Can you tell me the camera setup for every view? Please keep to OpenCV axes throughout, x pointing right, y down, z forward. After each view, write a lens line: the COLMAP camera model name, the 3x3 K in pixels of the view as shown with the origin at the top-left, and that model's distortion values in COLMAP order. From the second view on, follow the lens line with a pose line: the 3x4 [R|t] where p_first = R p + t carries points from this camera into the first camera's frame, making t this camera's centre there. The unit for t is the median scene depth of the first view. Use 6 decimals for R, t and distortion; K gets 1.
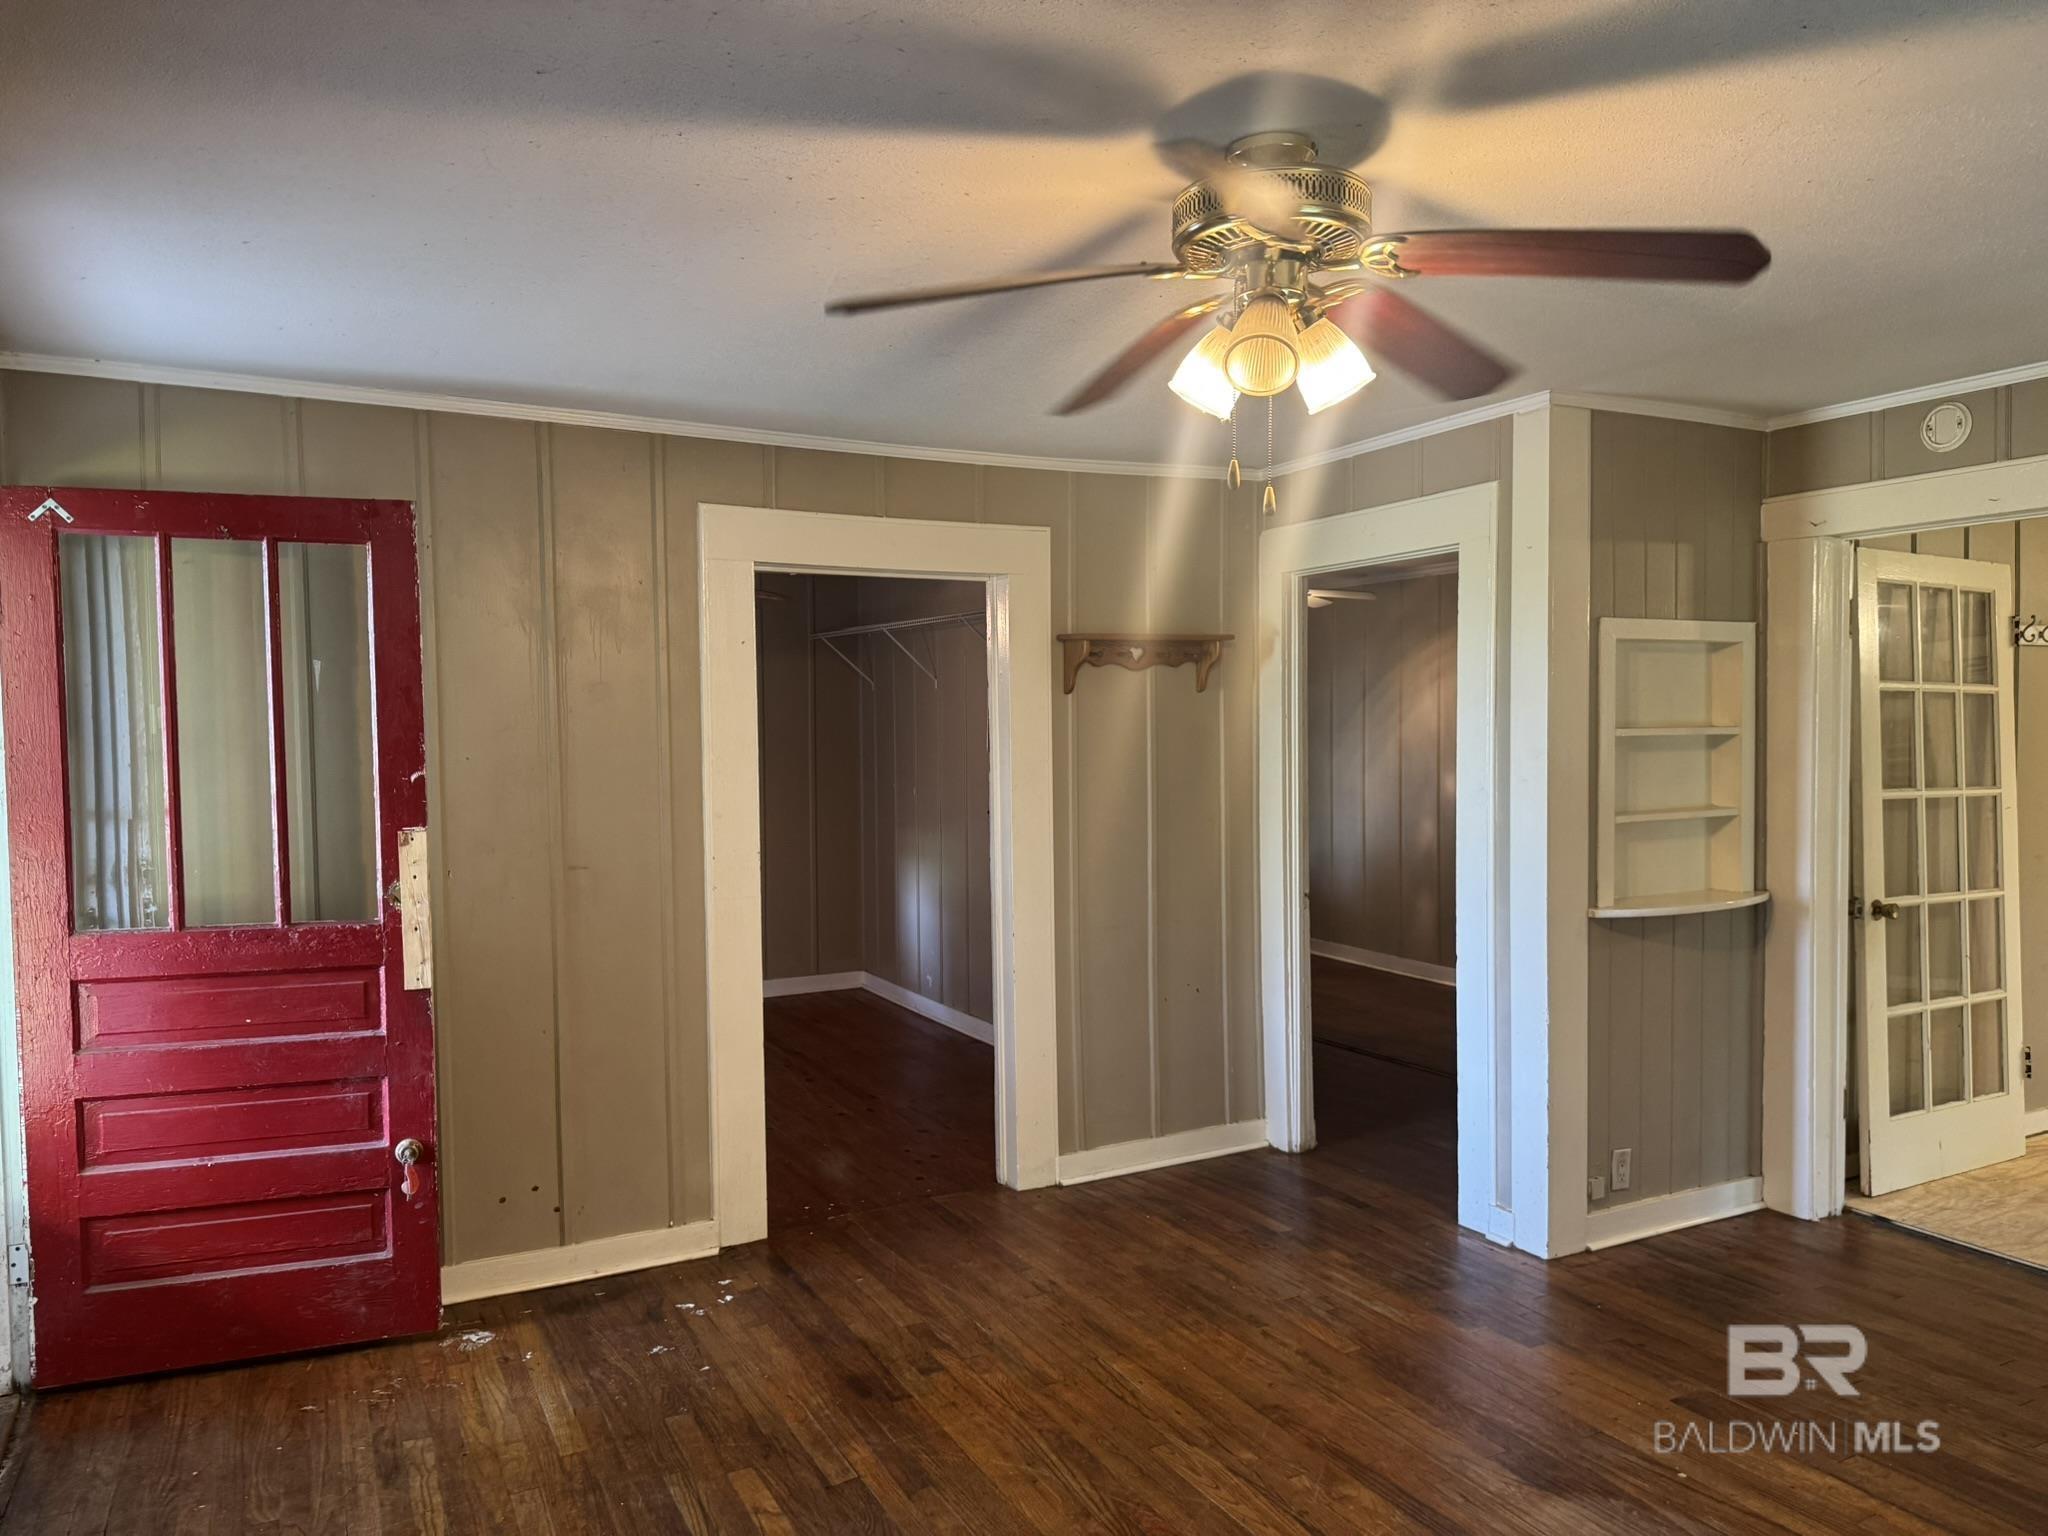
lens RADIAL K [[1427.9, 0, 1023.9], [0, 1427.9, 763.2], [0, 0, 1]] dist [0.059327, -0.071072]
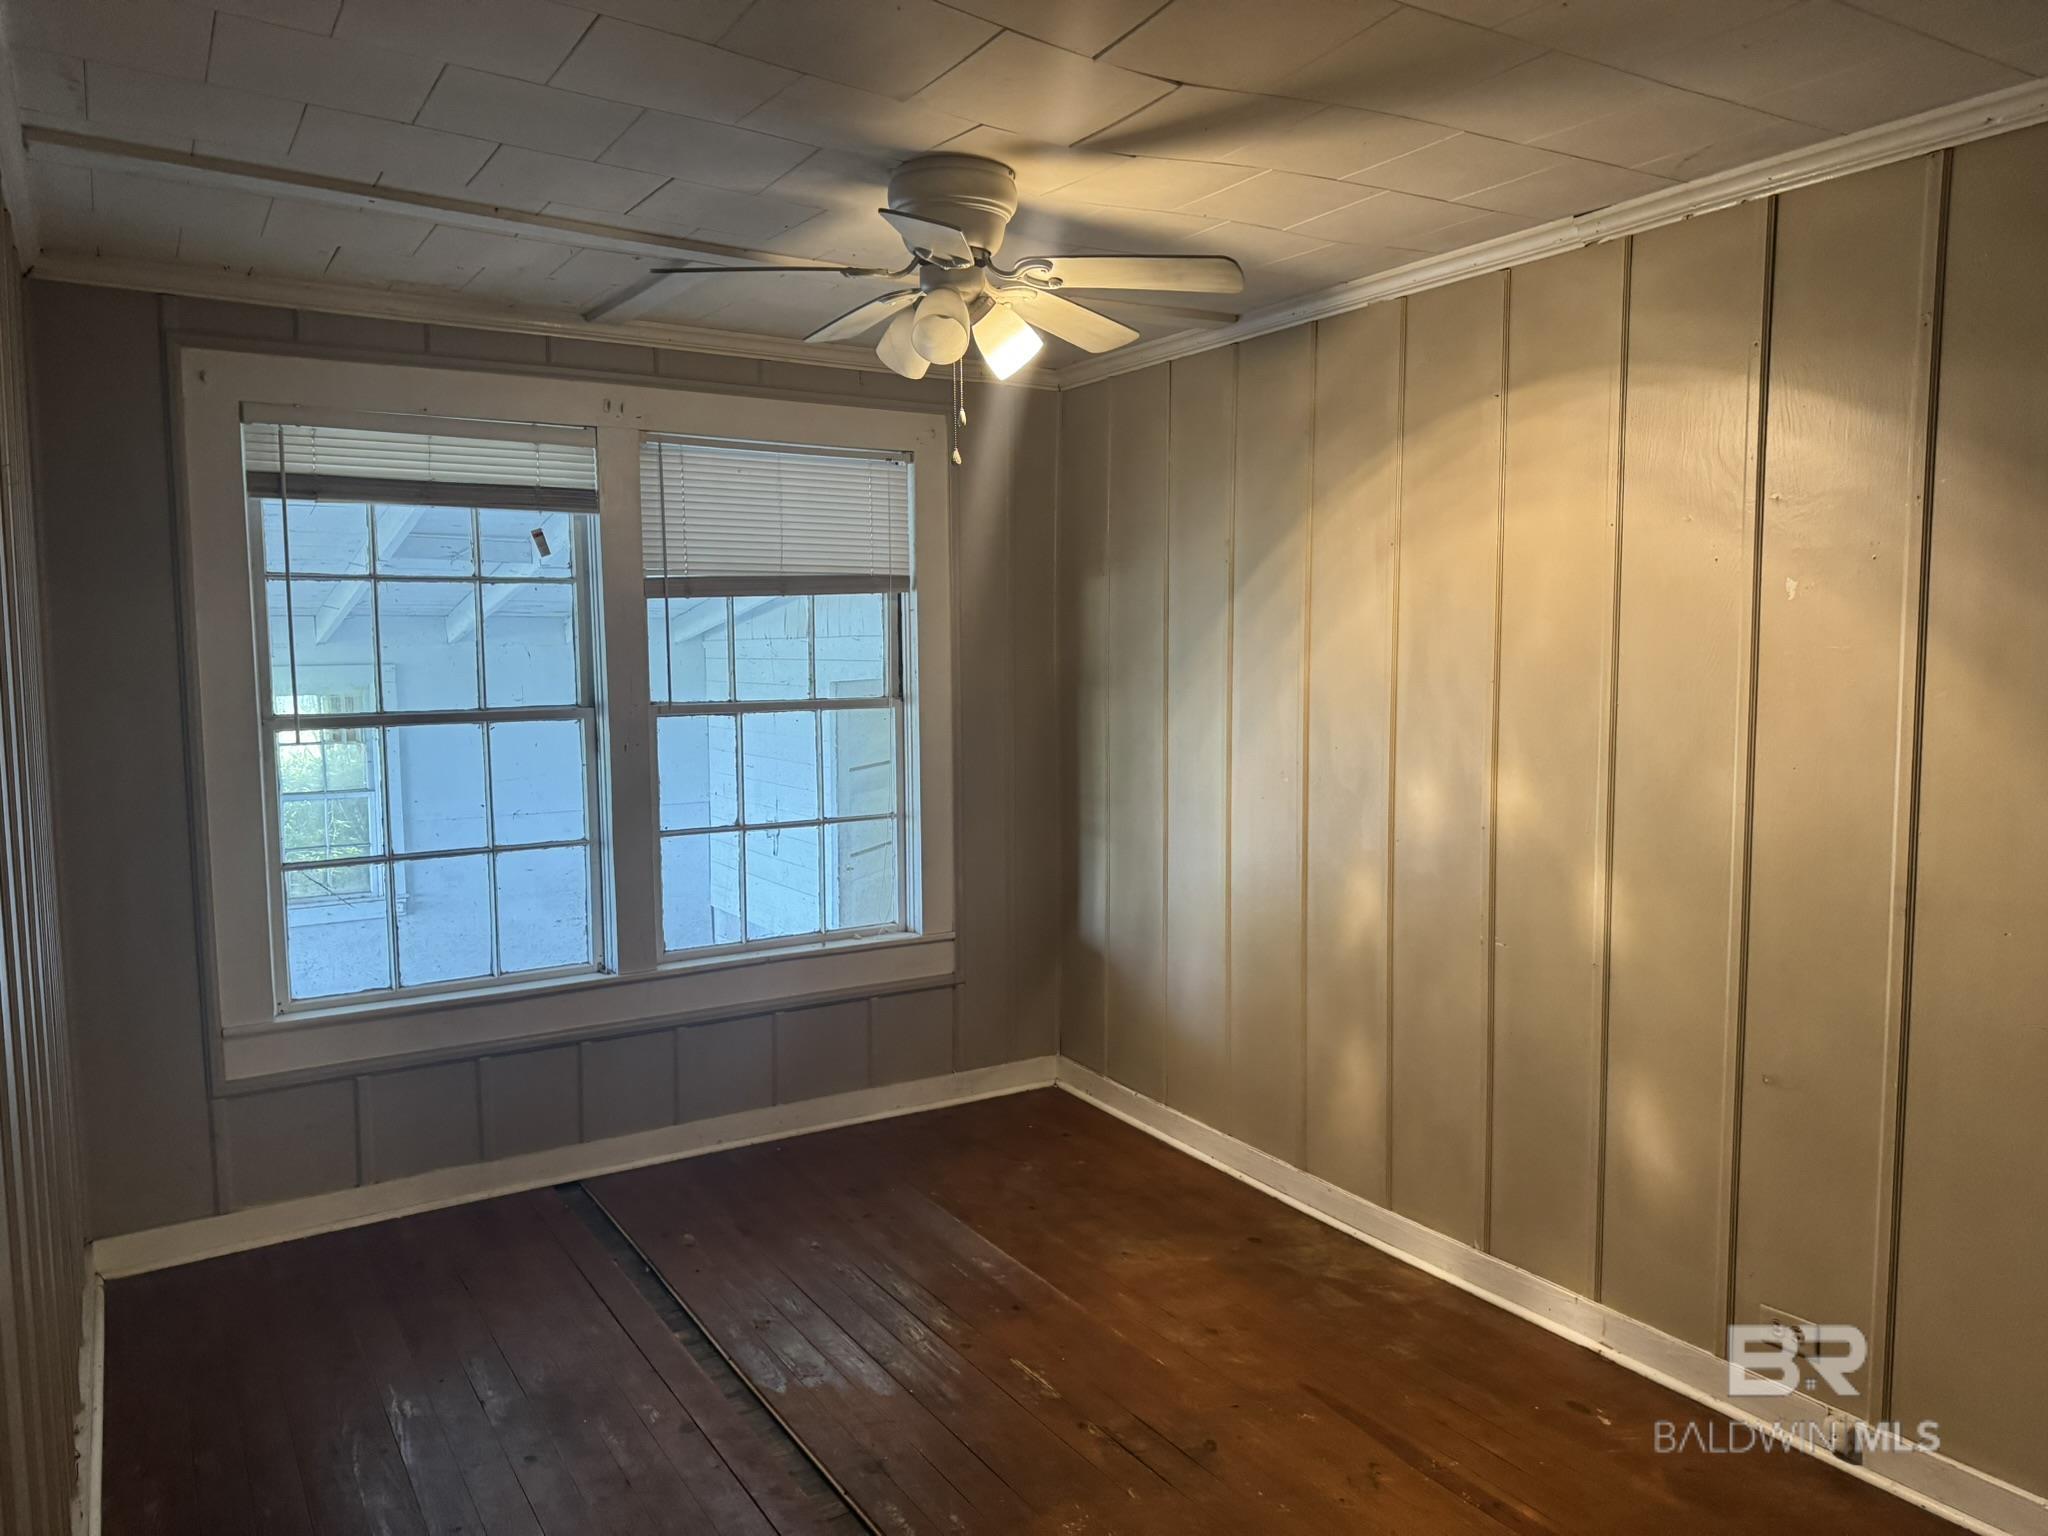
lens RADIAL K [[1427.9, 0, 1032.3], [0, 1427.9, 762.4], [0, 0, 1]] dist [0.059327, -0.071072]
pose [[0.997305, -0.000635, 0.073371, 0.144435], [-0.003280, 0.998577, 0.053220, -0.017085], [-0.073300, -0.053317, 0.995884, 0.561310]]
